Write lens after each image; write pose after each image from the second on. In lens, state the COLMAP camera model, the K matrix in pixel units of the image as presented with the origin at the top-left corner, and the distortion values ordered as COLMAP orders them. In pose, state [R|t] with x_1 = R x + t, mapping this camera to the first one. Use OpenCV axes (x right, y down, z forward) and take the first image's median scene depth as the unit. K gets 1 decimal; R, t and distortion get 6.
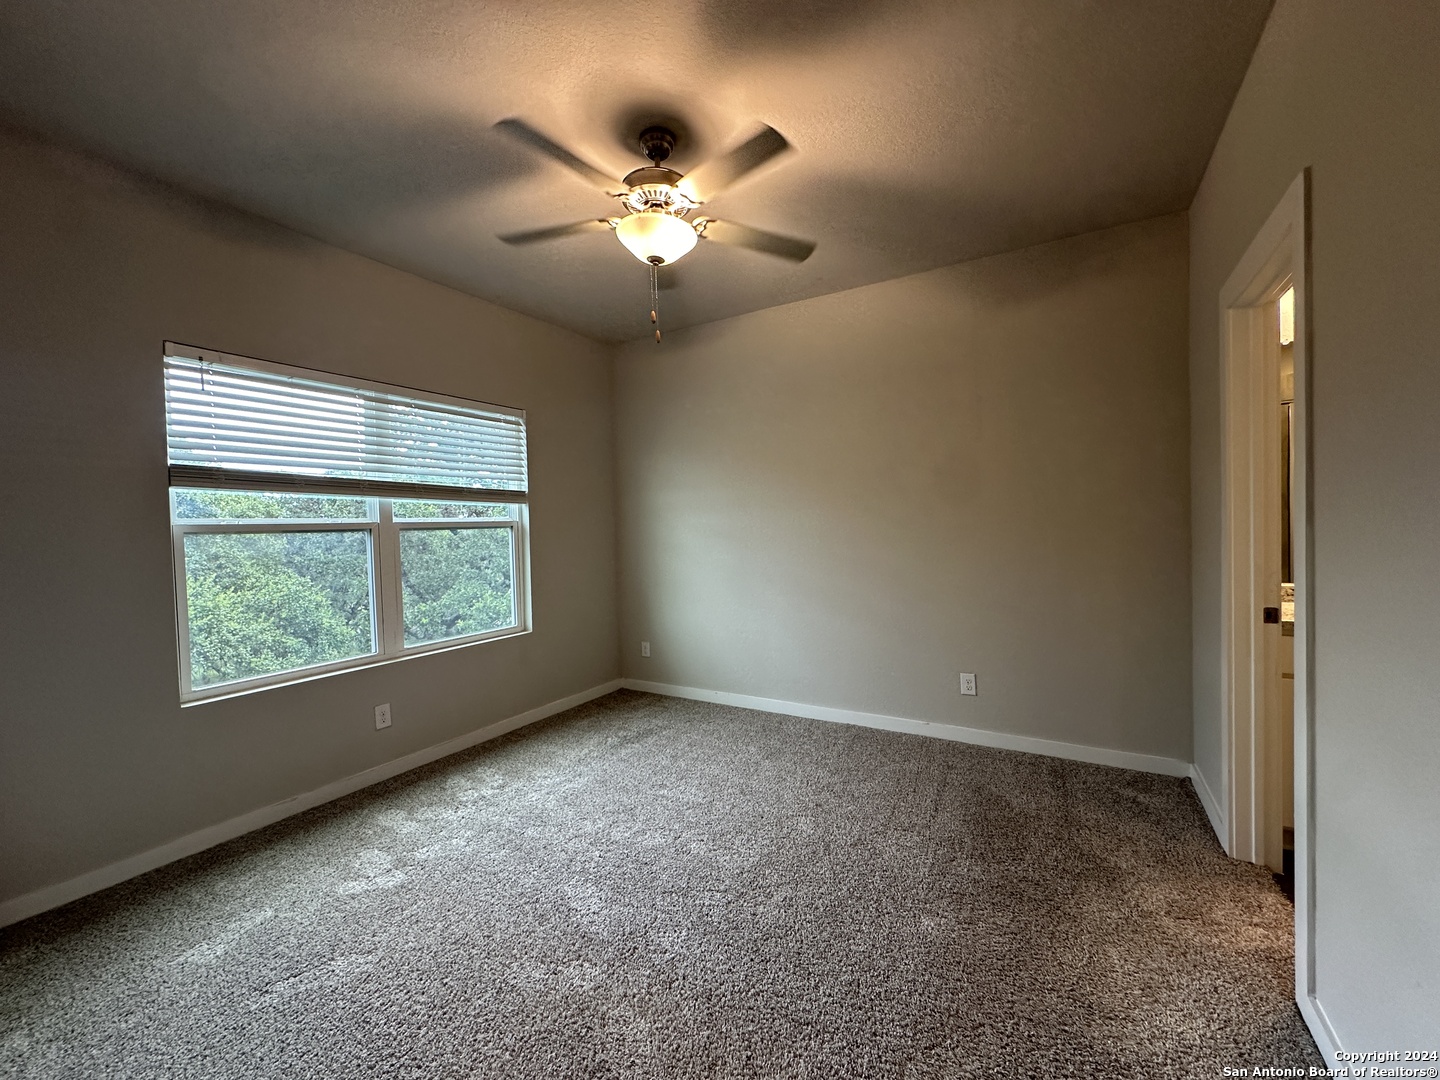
lens RADIAL K [[574.3, 0, 719.7], [0, 574.3, 535.5], [0, 0, 1]] dist [-0.002982, 0.000465]
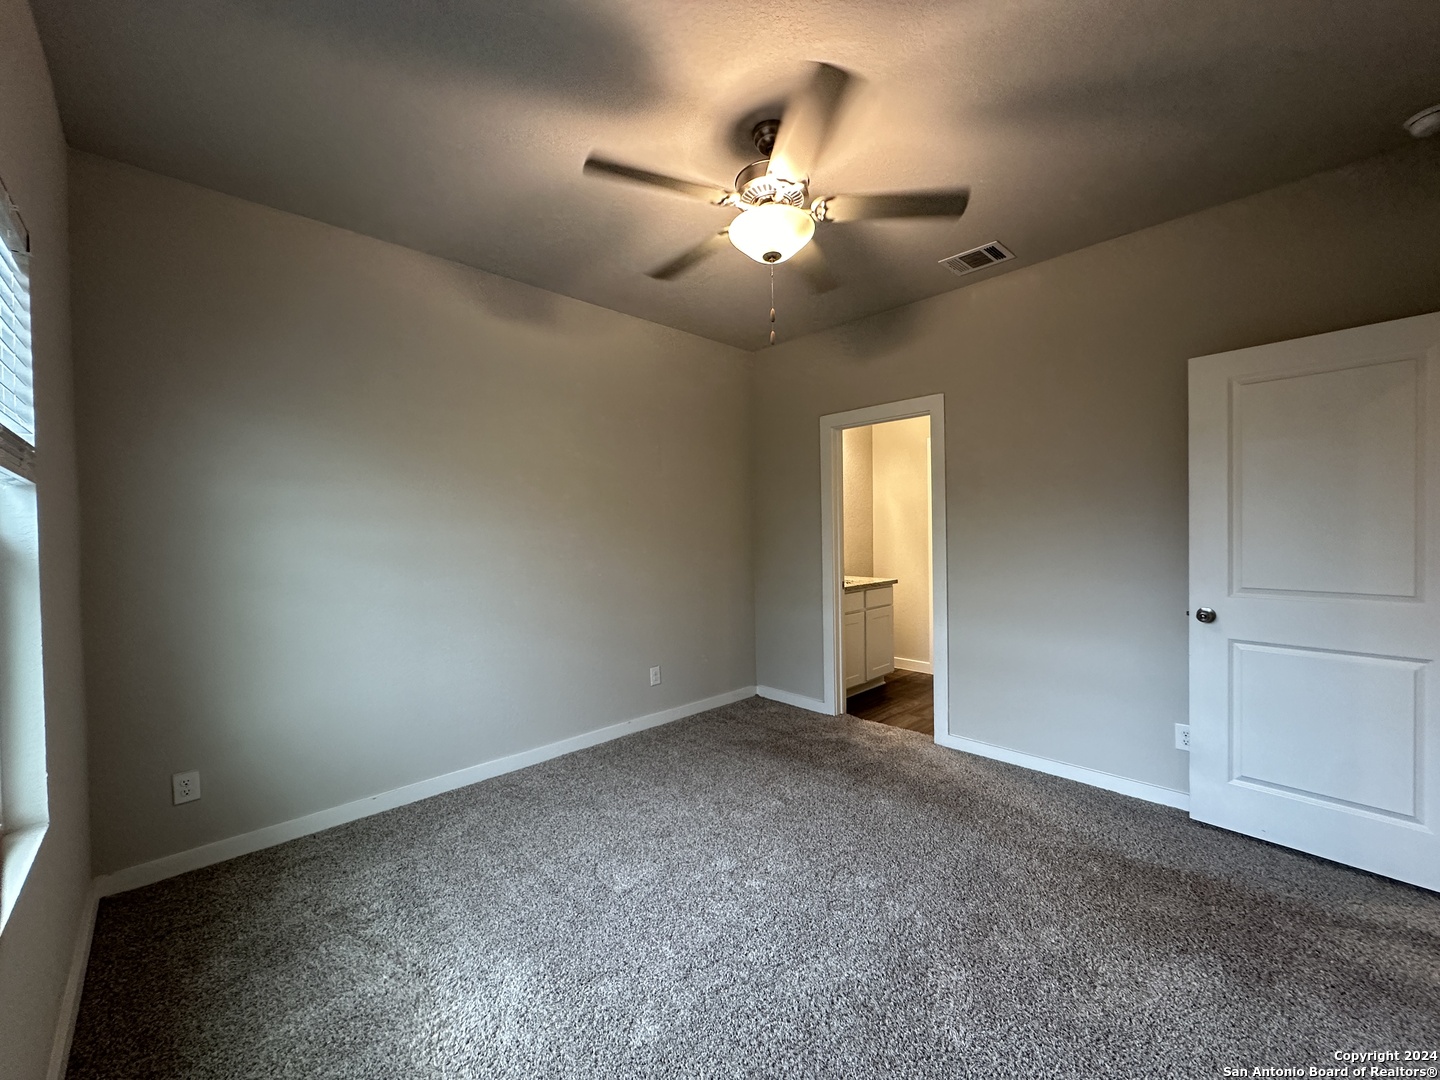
lens RADIAL K [[574.3, 0, 712.2], [0, 574.3, 528.6], [0, 0, 1]] dist [-0.002982, 0.000465]
pose [[0.263465, 0.026921, 0.964293, -0.667758], [0.027394, 0.998999, -0.035375, 0.001987], [-0.964280, 0.035736, 0.262464, 0.552295]]
